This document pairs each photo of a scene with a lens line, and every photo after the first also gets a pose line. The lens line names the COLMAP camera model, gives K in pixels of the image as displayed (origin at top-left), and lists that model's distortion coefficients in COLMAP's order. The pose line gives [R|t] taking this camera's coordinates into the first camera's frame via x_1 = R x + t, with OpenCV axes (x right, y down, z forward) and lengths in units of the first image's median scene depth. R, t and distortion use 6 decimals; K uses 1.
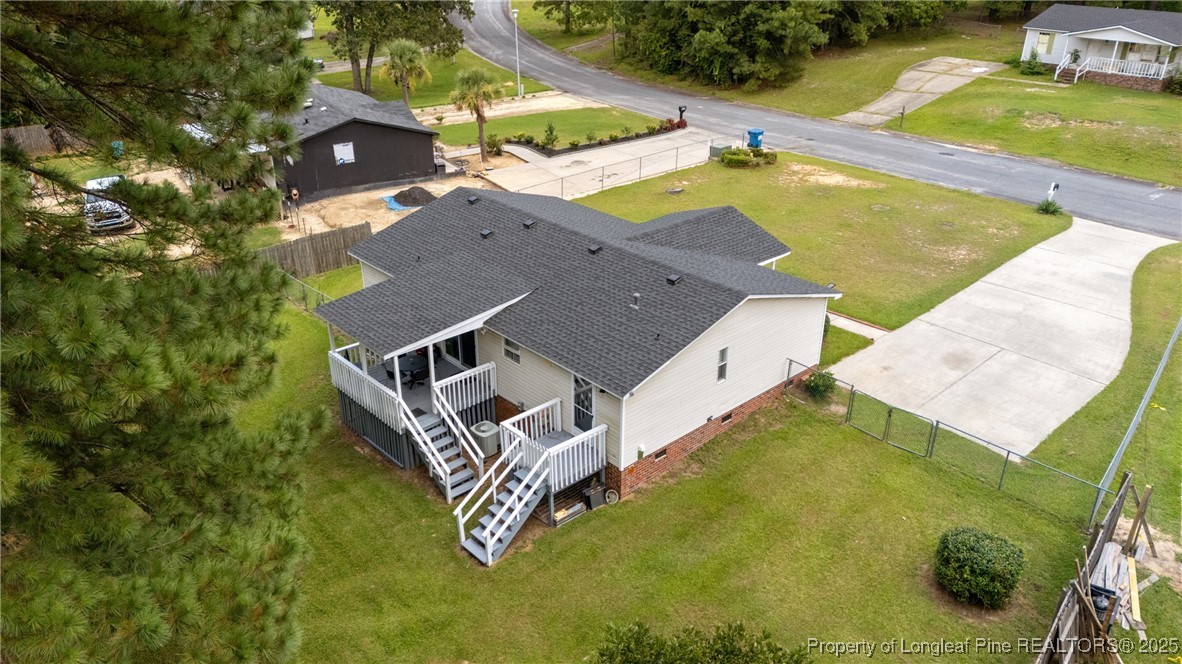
lens RADIAL K [[862.4, 0, 591.0], [0, 862.4, 332.0], [0, 0, 1]] dist [0.033874, -0.009875]
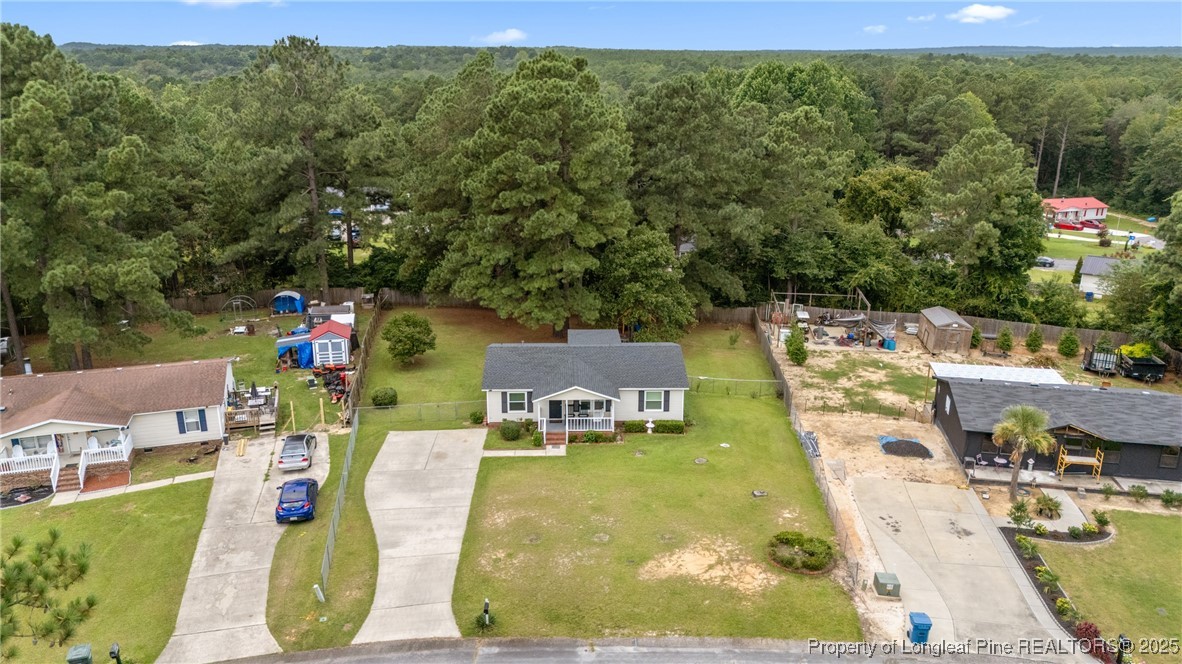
lens RADIAL K [[862.4, 0, 591.0], [0, 862.4, 332.0], [0, 0, 1]] dist [0.033874, -0.009875]
pose [[-0.651369, 0.219920, -0.726191, 1.143474], [-0.337414, 0.773282, 0.536830, -0.975410], [0.679610, 0.594702, -0.429488, 1.417166]]
